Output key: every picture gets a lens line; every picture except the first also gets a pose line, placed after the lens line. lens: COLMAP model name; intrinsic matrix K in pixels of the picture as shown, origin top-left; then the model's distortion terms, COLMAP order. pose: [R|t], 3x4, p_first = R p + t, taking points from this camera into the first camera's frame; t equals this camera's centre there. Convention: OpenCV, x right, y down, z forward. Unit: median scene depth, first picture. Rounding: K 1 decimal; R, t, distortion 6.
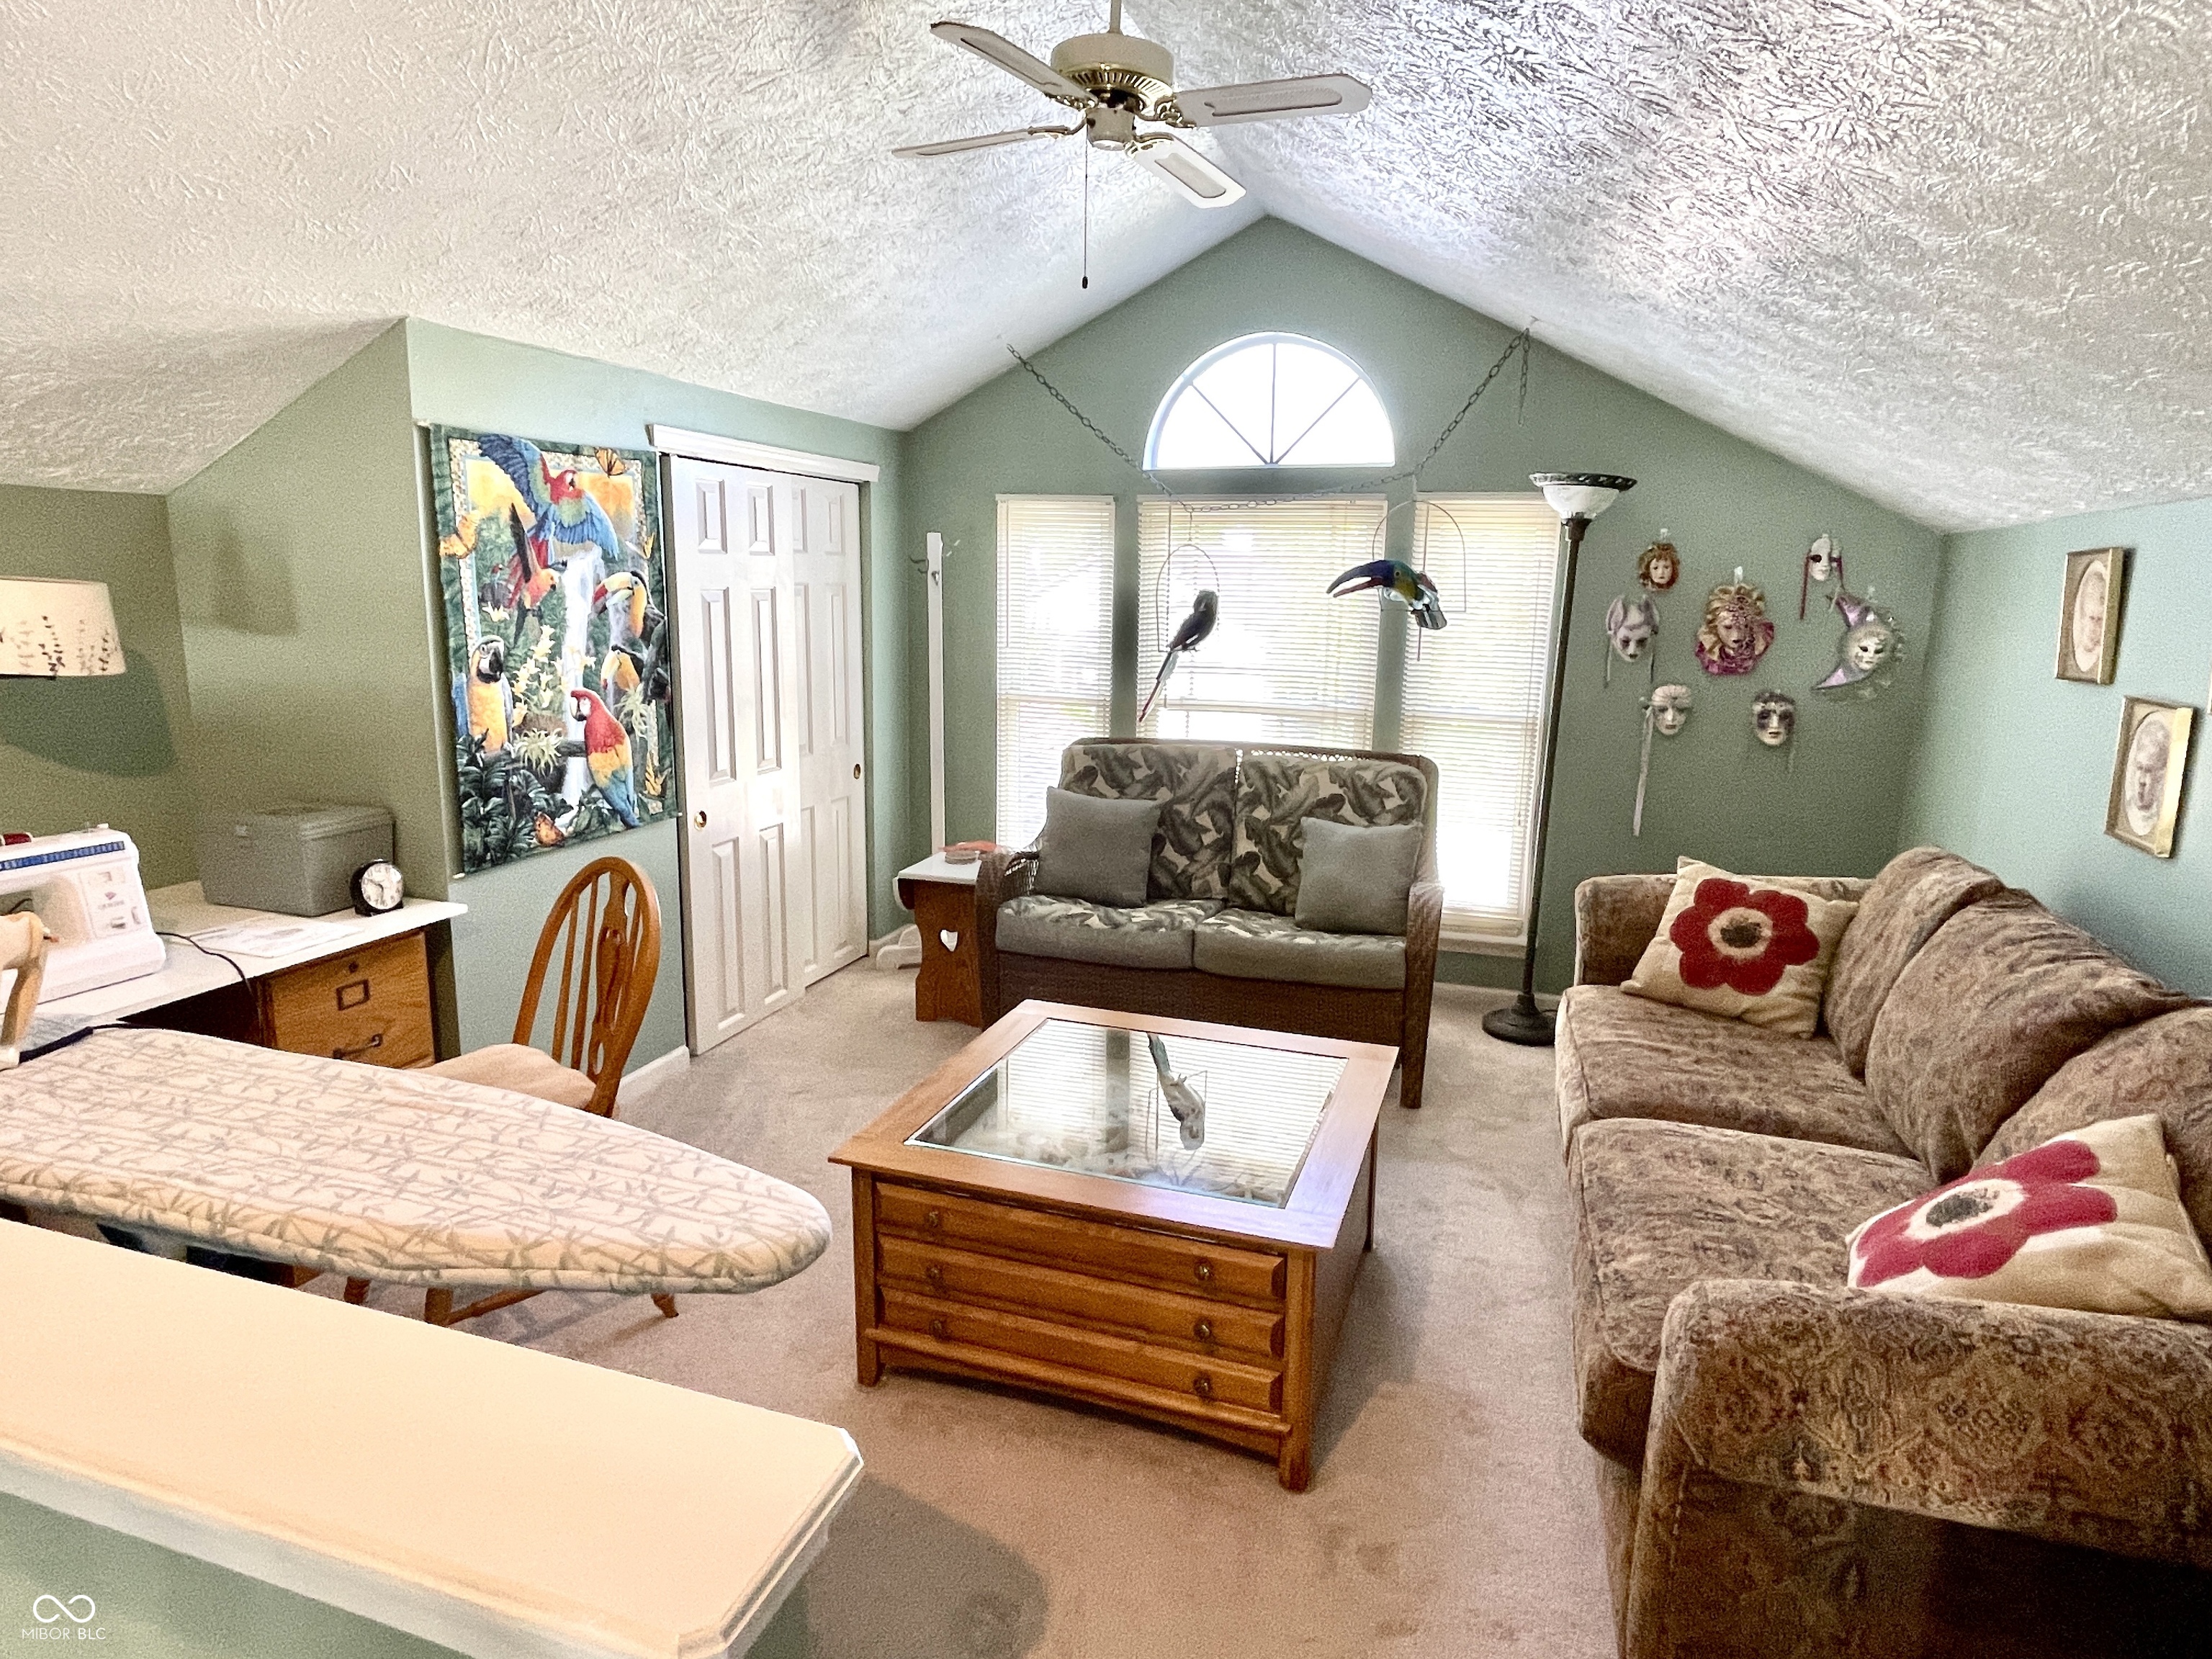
lens RADIAL K [[1244.5, 0, 1110.2], [0, 1244.5, 827.3], [0, 0, 1]] dist [-0.007191, -0.000999]
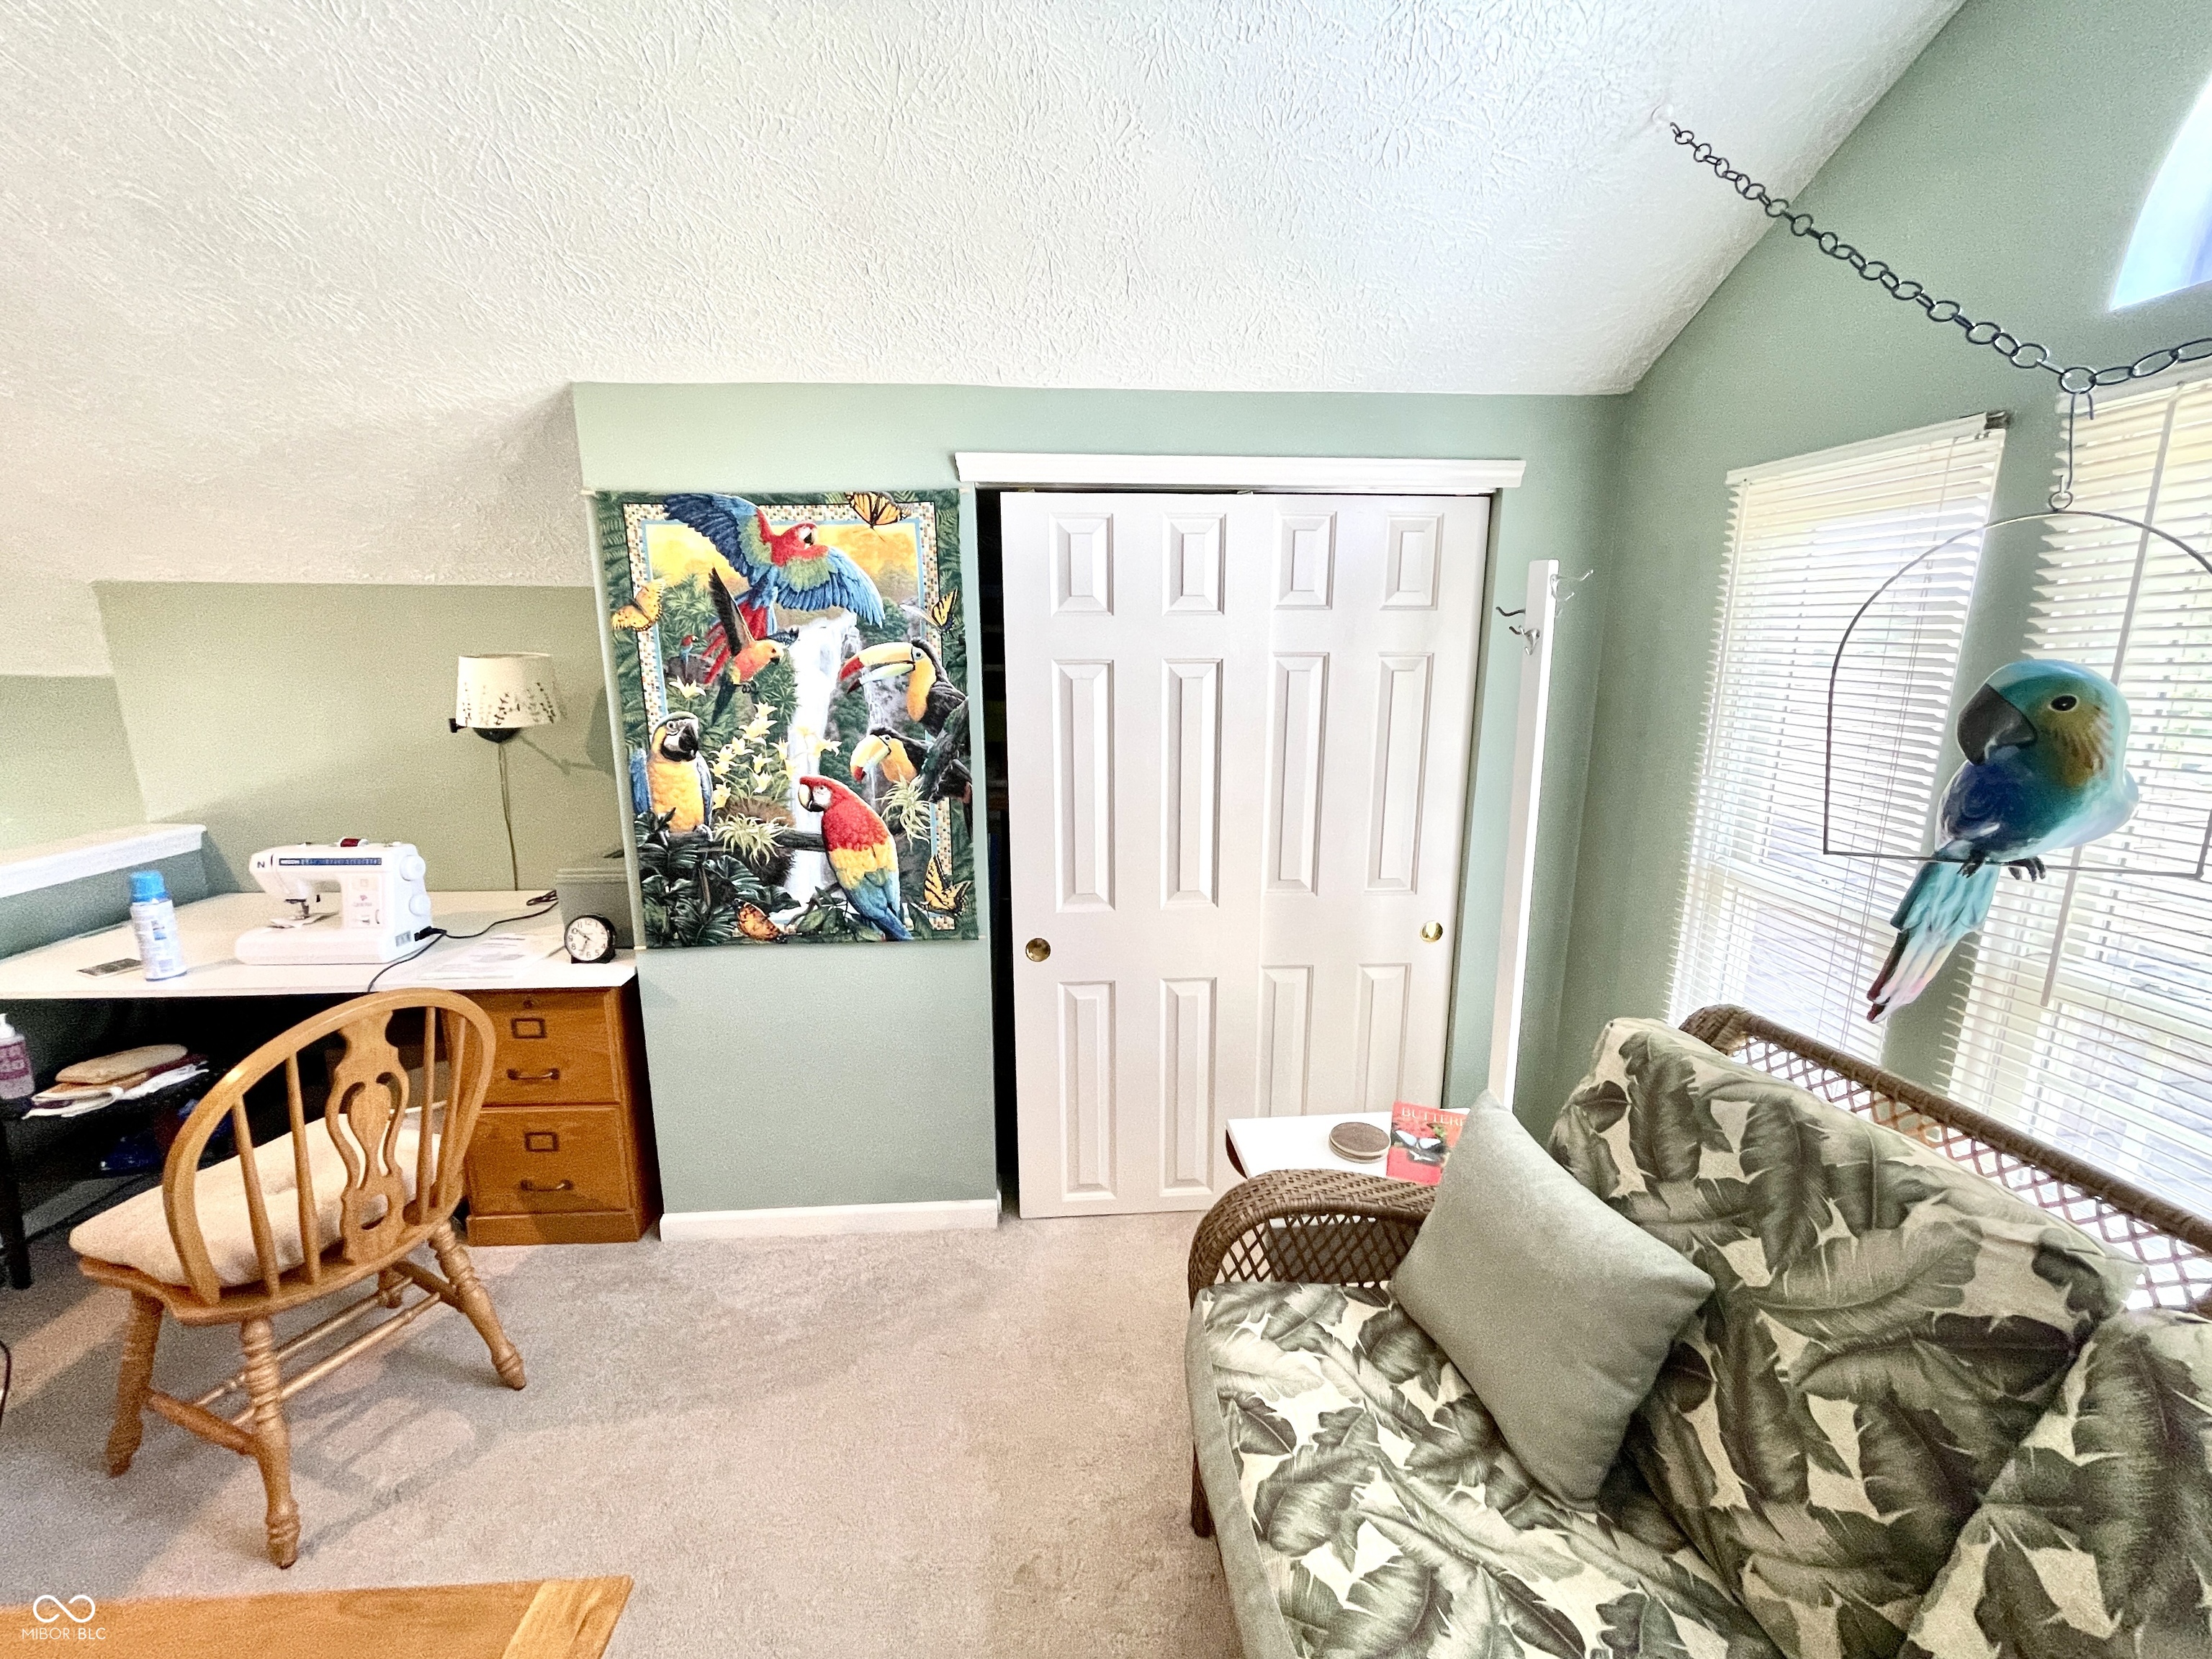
lens RADIAL K [[887.2, 0, 1105.3], [0, 887.2, 826.3], [0, 0, 1]] dist [0.001600, -0.000865]
pose [[0.381047, 0.167355, -0.909283, 0.234368], [-0.173415, 0.978963, 0.107508, -0.183127], [0.908147, 0.116718, 0.402053, 0.955748]]
